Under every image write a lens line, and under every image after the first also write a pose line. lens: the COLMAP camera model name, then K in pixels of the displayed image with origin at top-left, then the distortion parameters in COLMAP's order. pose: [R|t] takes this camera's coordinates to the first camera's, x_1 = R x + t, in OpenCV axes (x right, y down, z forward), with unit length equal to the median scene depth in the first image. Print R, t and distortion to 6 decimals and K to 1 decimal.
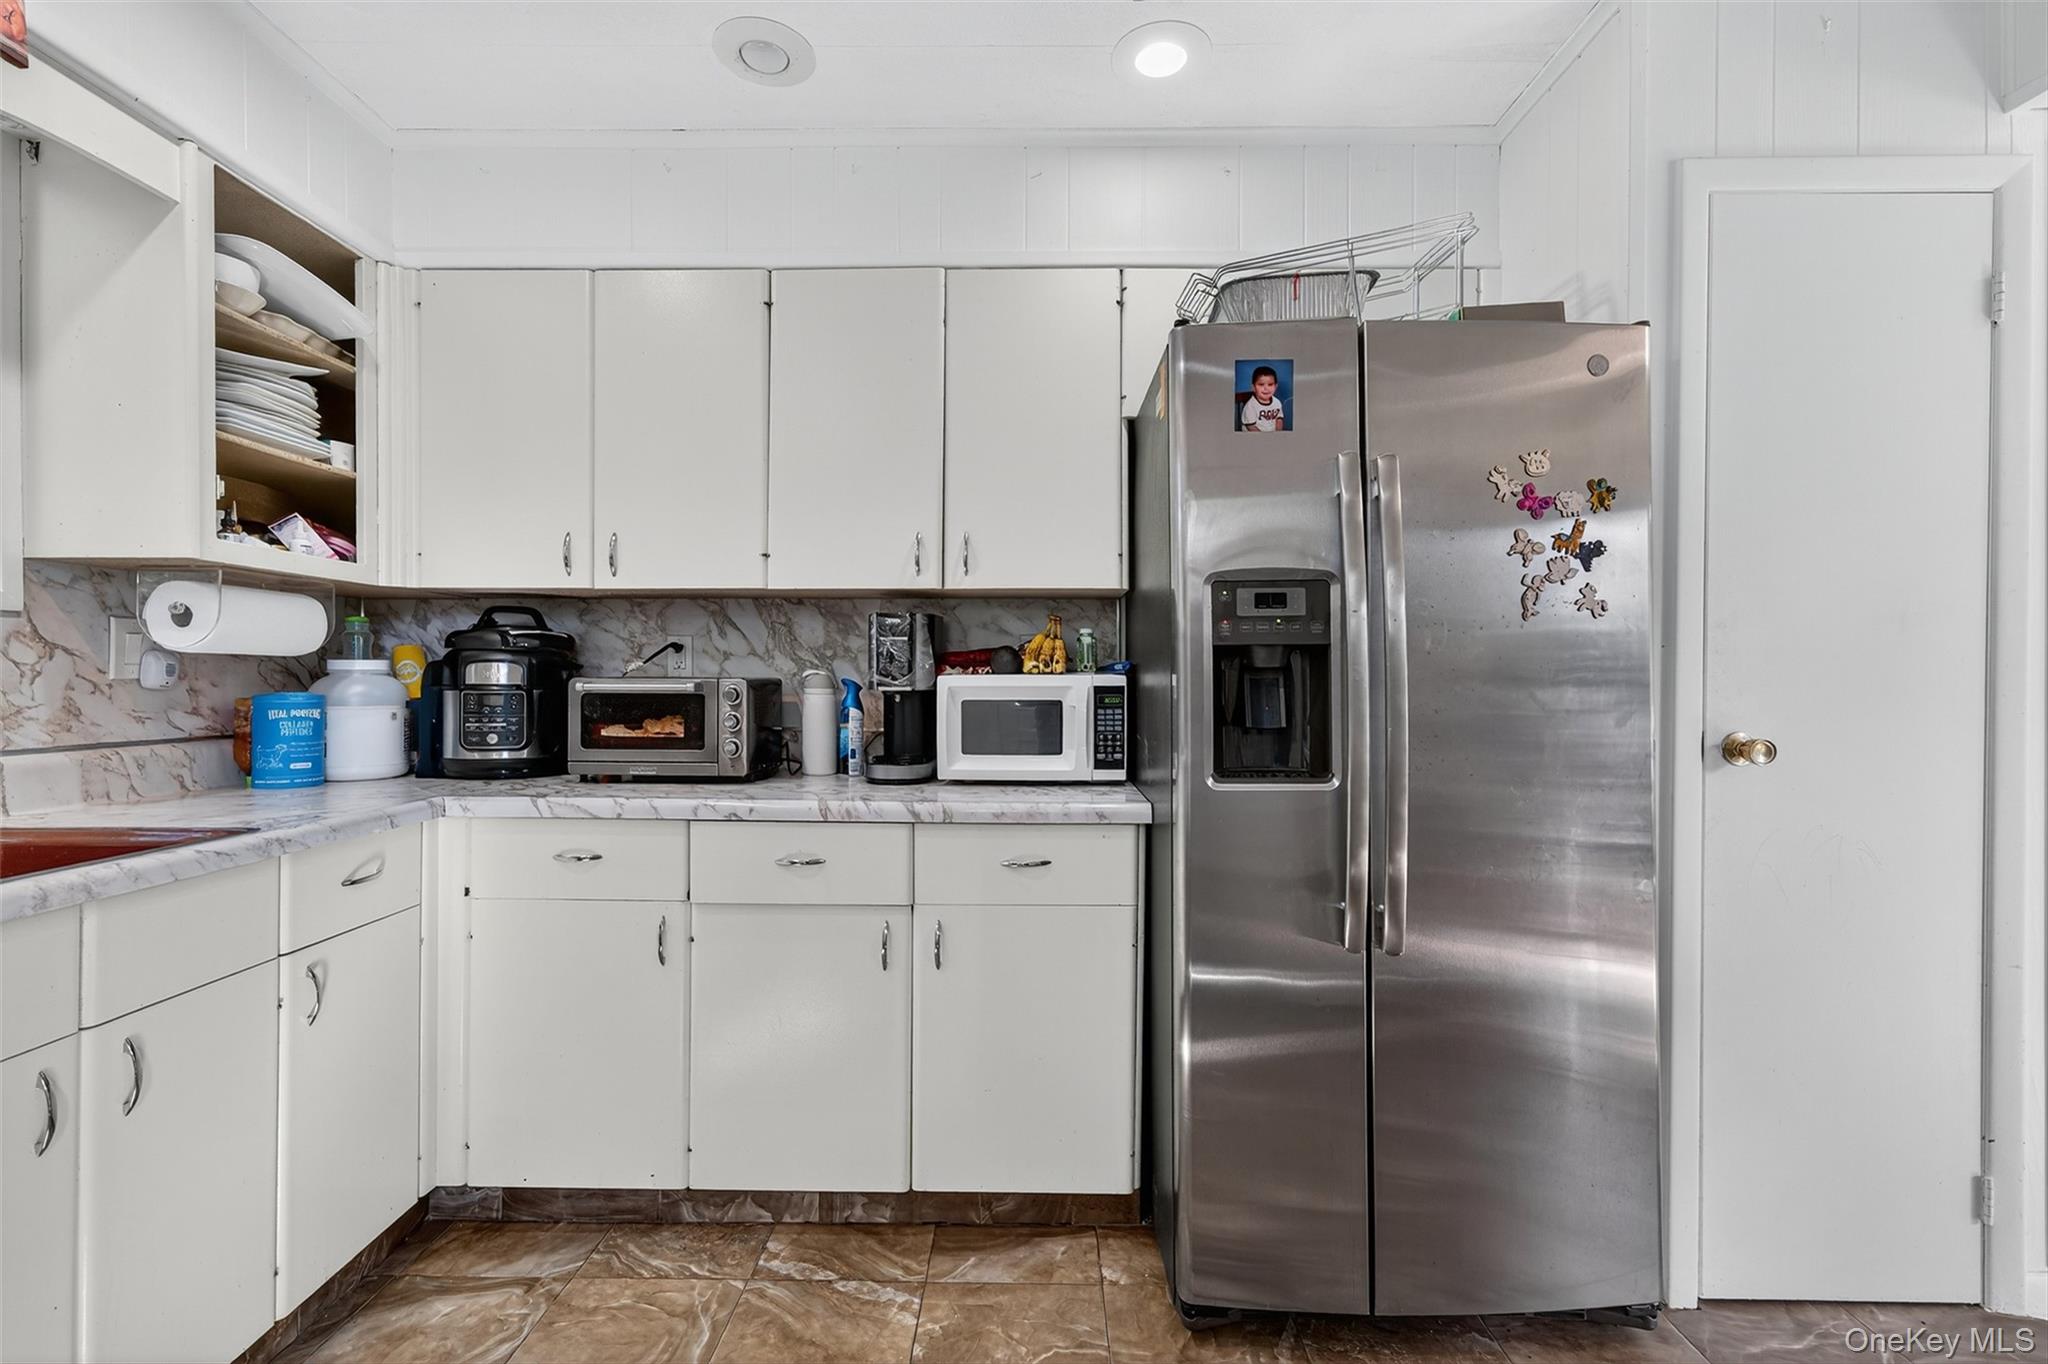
lens RADIAL K [[859.8, 0, 1028.5], [0, 859.8, 675.9], [0, 0, 1]] dist [0.002940, 0.000561]
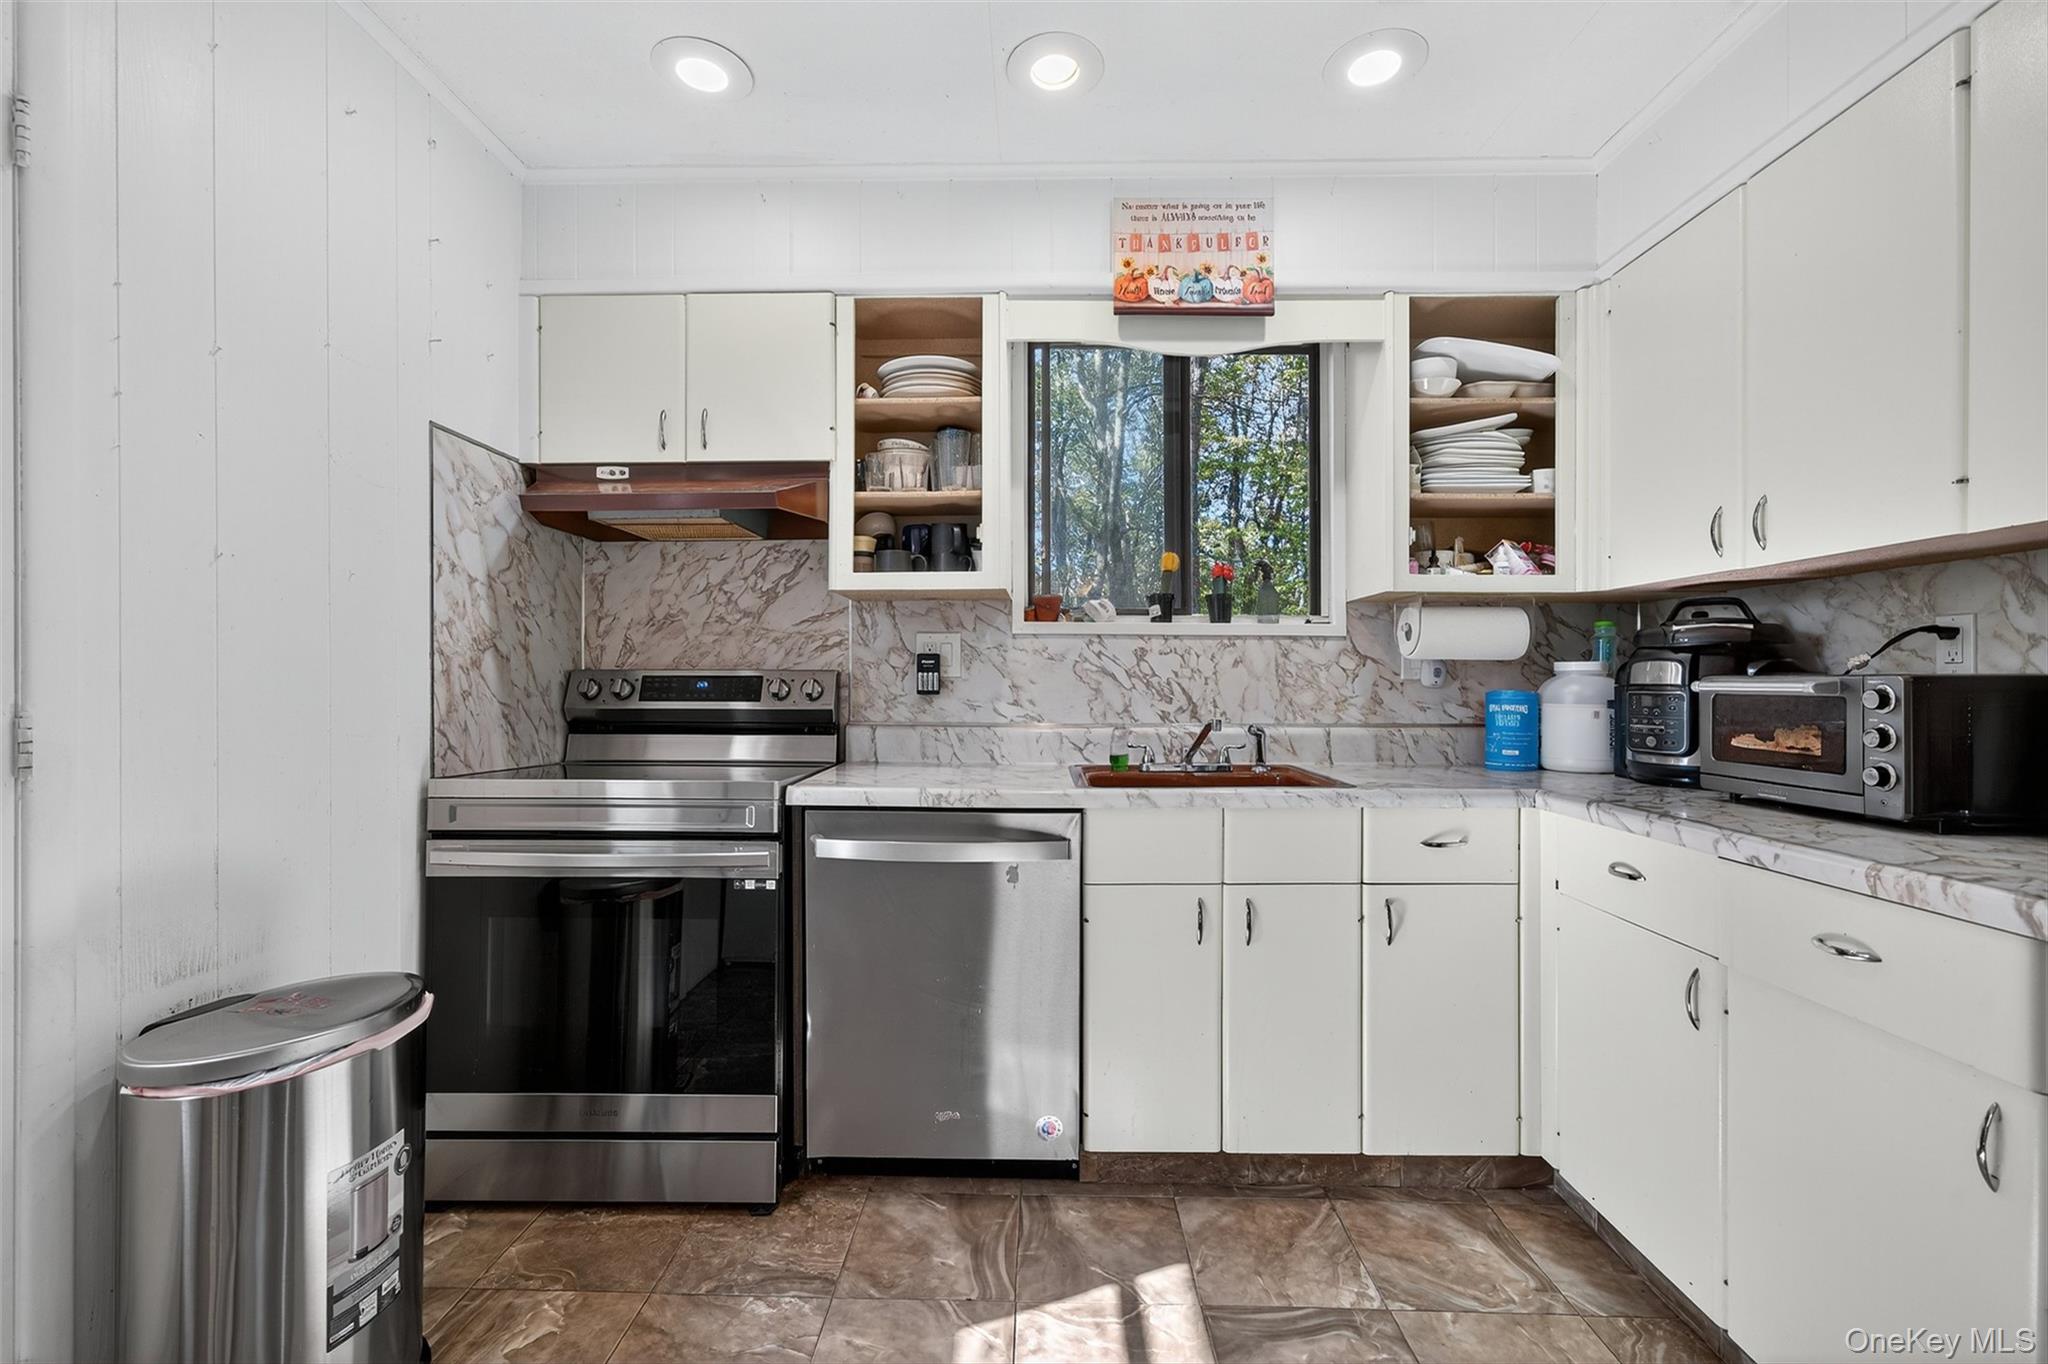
lens RADIAL K [[859.8, 0, 1030.3], [0, 859.8, 681.6], [0, 0, 1]] dist [0.002940, 0.000561]
pose [[0.028117, -0.002555, -0.999601, 0.319582], [-0.000199, 0.999997, -0.002562, 0.010007], [0.999605, 0.000271, 0.028117, 0.306927]]
